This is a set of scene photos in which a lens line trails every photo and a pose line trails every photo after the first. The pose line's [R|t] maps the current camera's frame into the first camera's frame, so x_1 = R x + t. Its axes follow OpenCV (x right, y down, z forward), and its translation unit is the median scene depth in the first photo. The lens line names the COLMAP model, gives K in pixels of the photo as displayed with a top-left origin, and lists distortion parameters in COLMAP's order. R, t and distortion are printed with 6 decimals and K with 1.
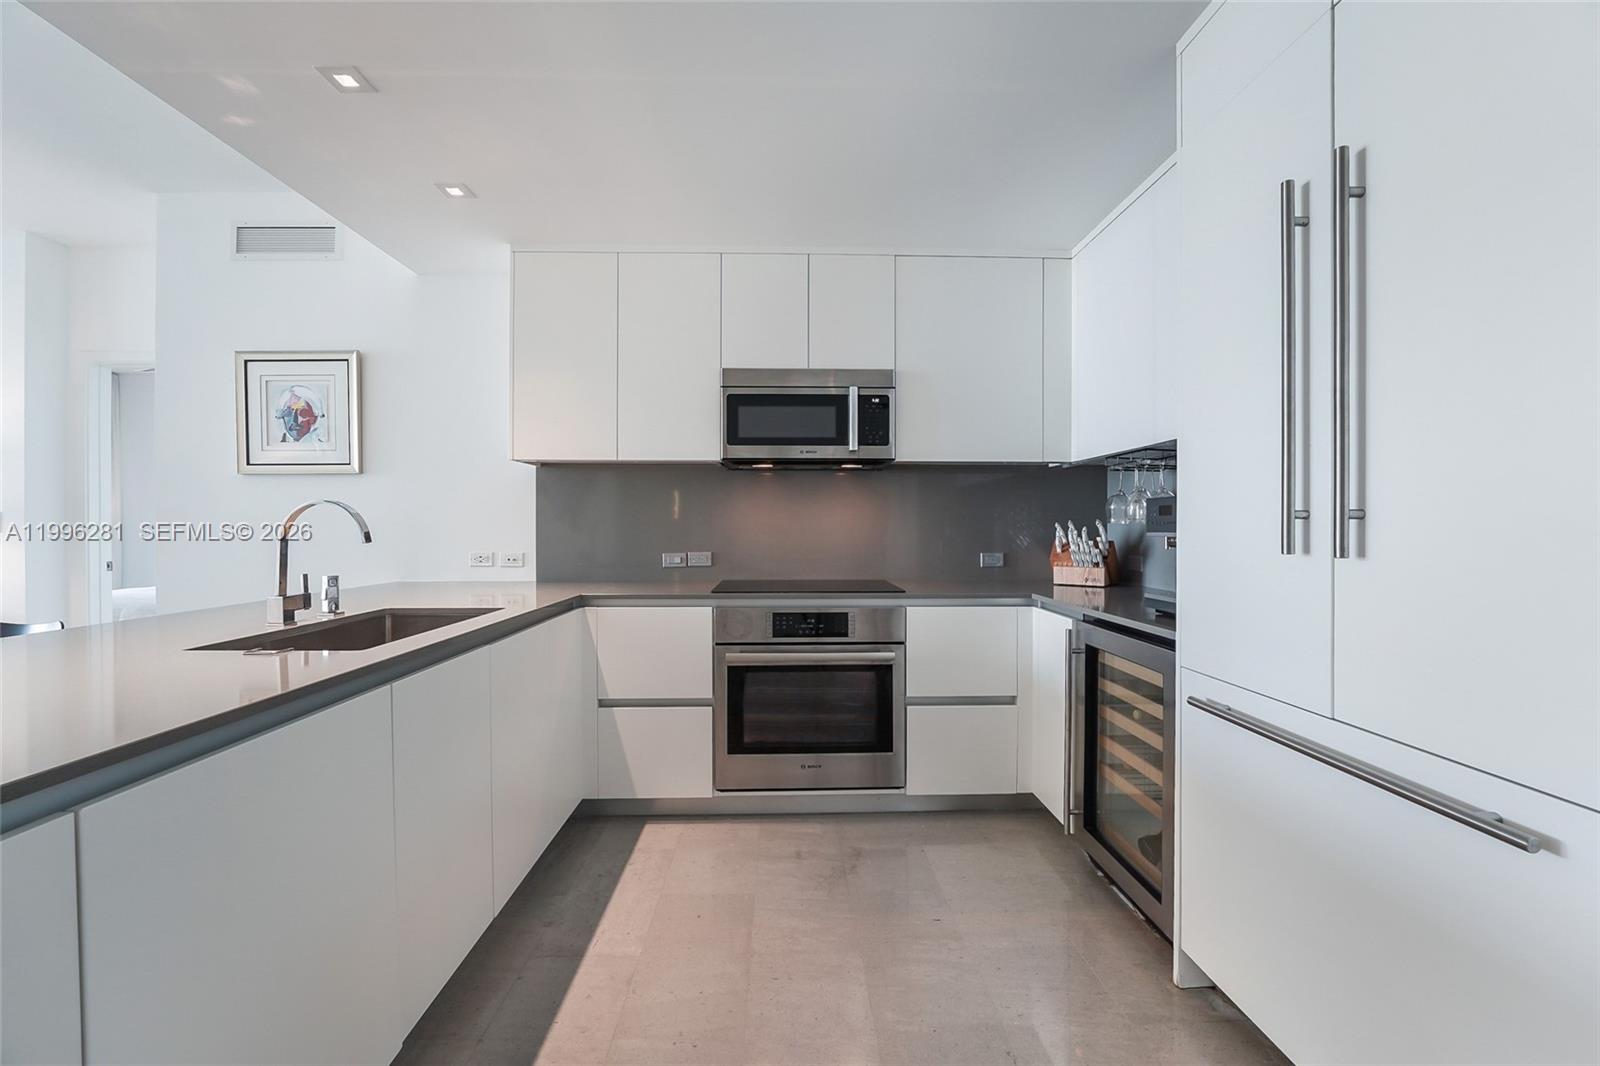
lens RADIAL K [[657.4, 0, 799.1], [0, 657.4, 529.1], [0, 0, 1]] dist [-0.018489, 0.000271]
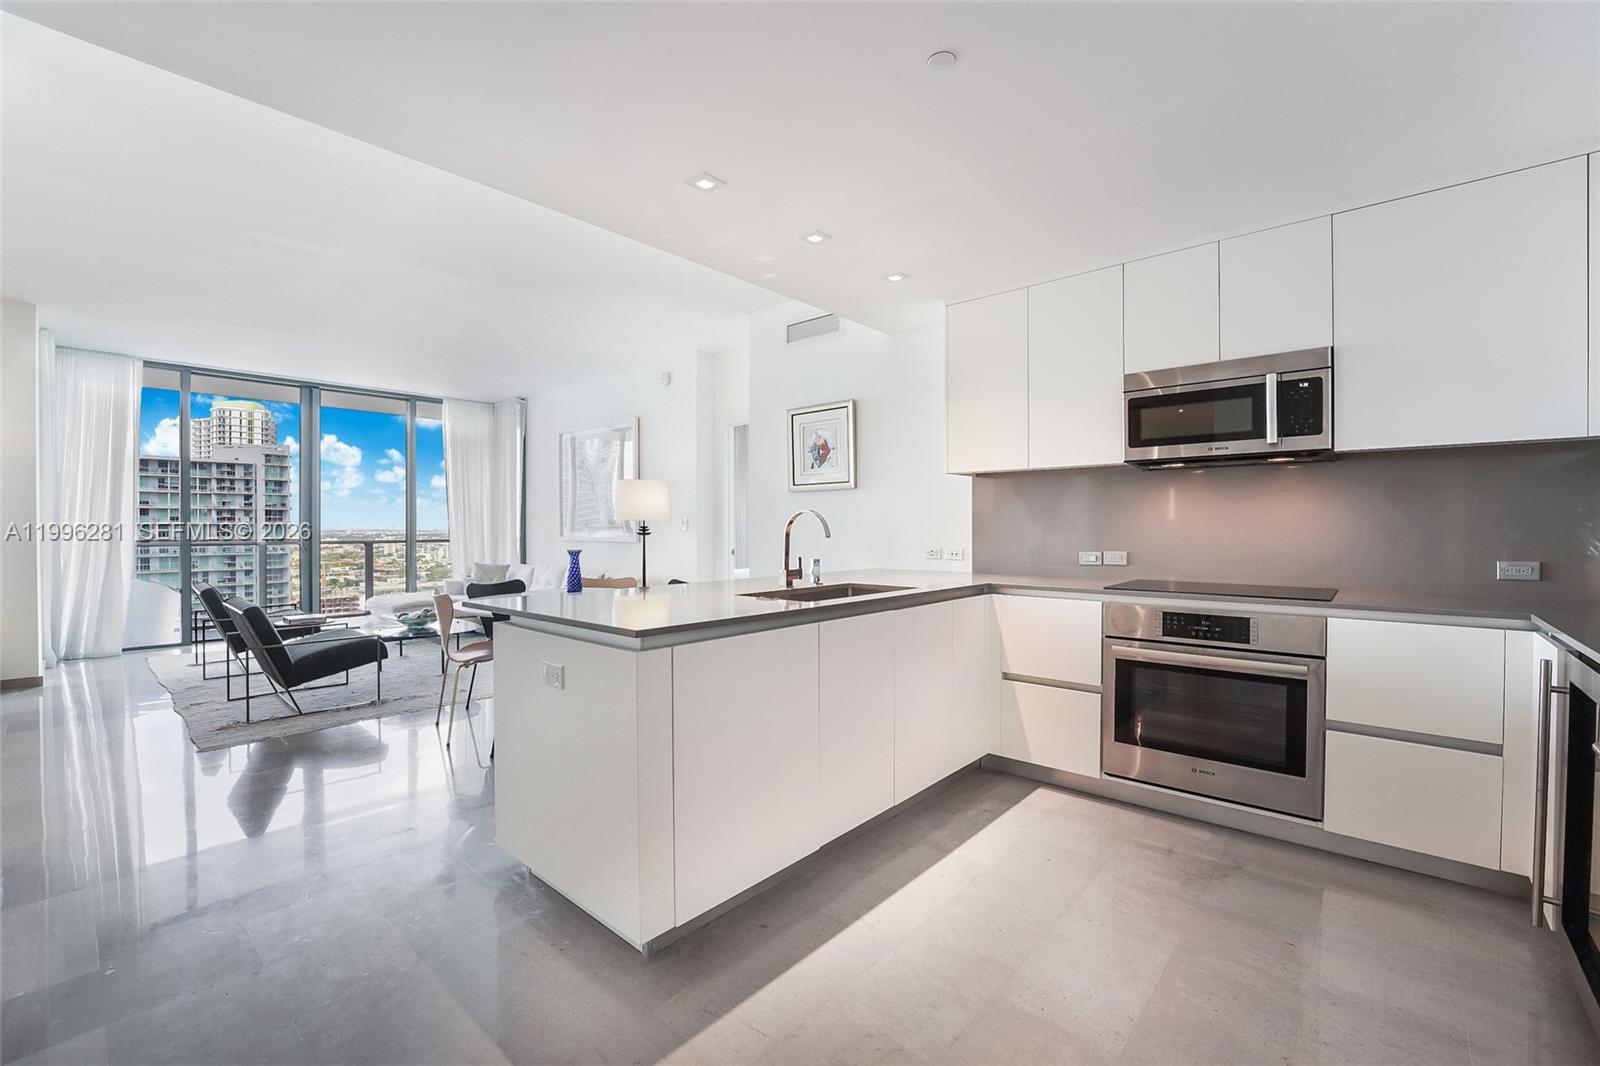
lens RADIAL K [[675.7, 0, 803.6], [0, 675.7, 529.9], [0, 0, 1]] dist [-0.000934, -0.000043]
pose [[0.734333, 0.001897, -0.678787, 0.239434], [-0.002119, 0.999998, 0.000502, 0.001706], [0.678786, 0.001070, 0.734335, -0.130596]]
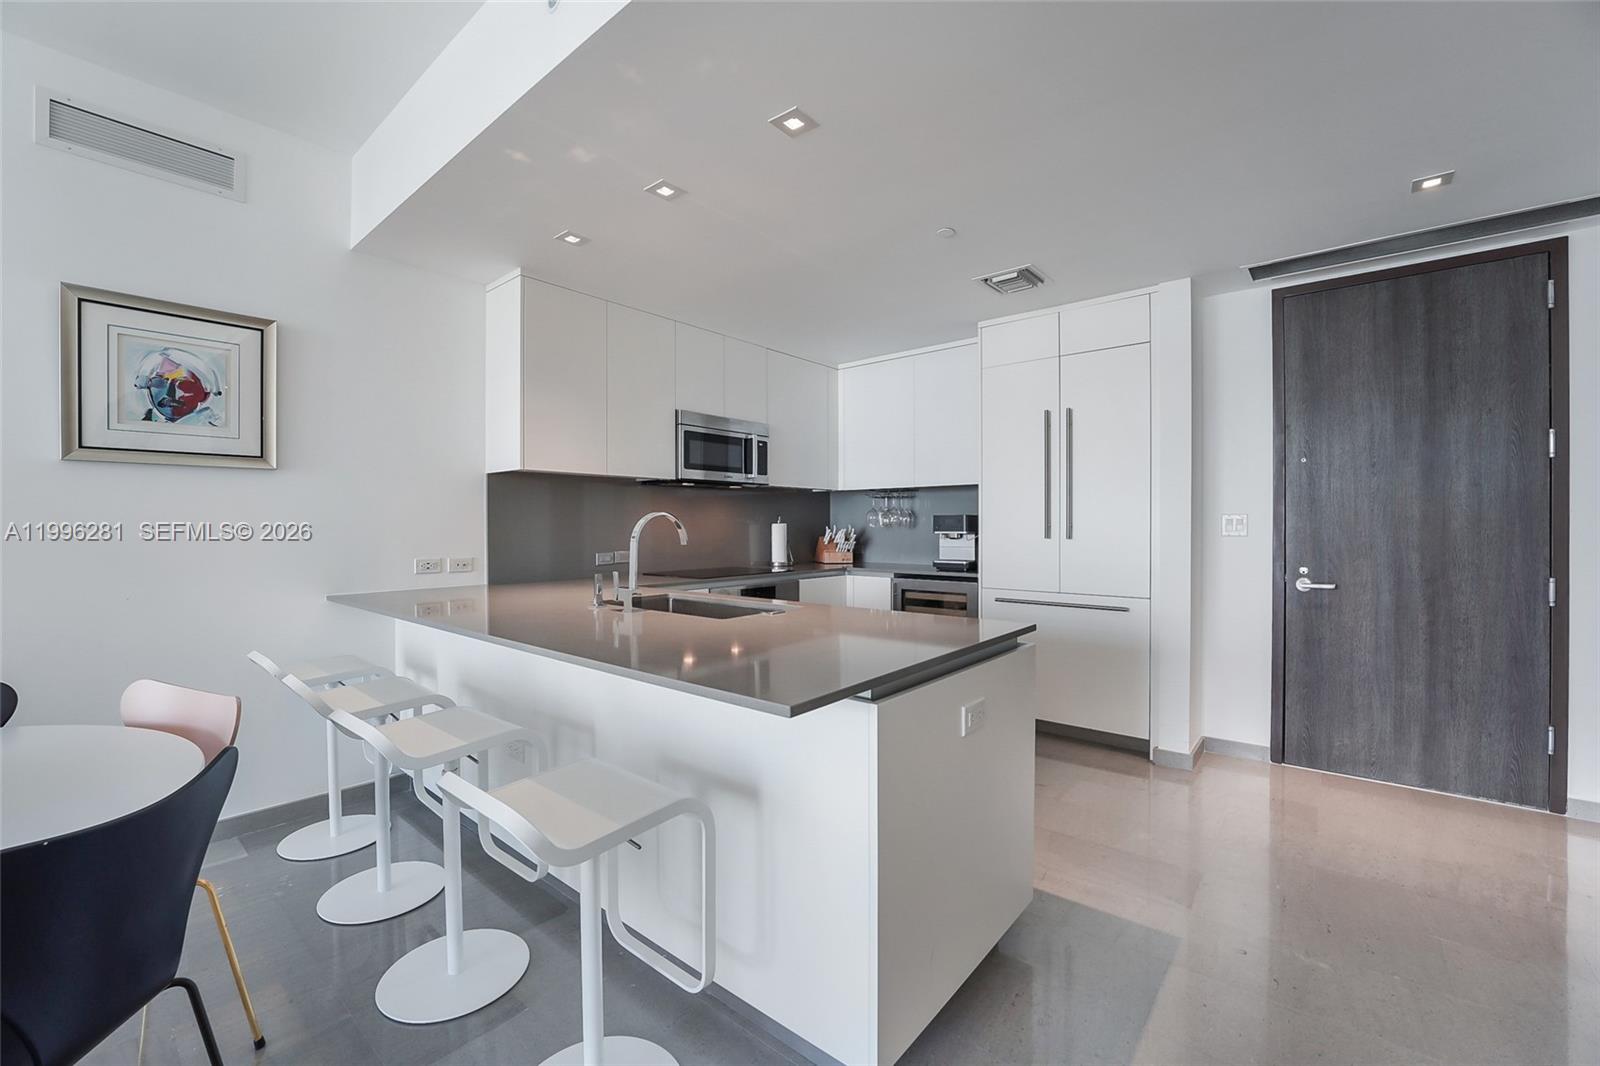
lens RADIAL K [[657.4, 0, 791.5], [0, 657.4, 529.8], [0, 0, 1]] dist [-0.018489, 0.000271]
pose [[0.663929, -0.008280, 0.747750, -0.969112], [0.004162, 0.999964, 0.007378, -0.013666], [-0.747784, -0.001786, 0.663940, -0.042447]]
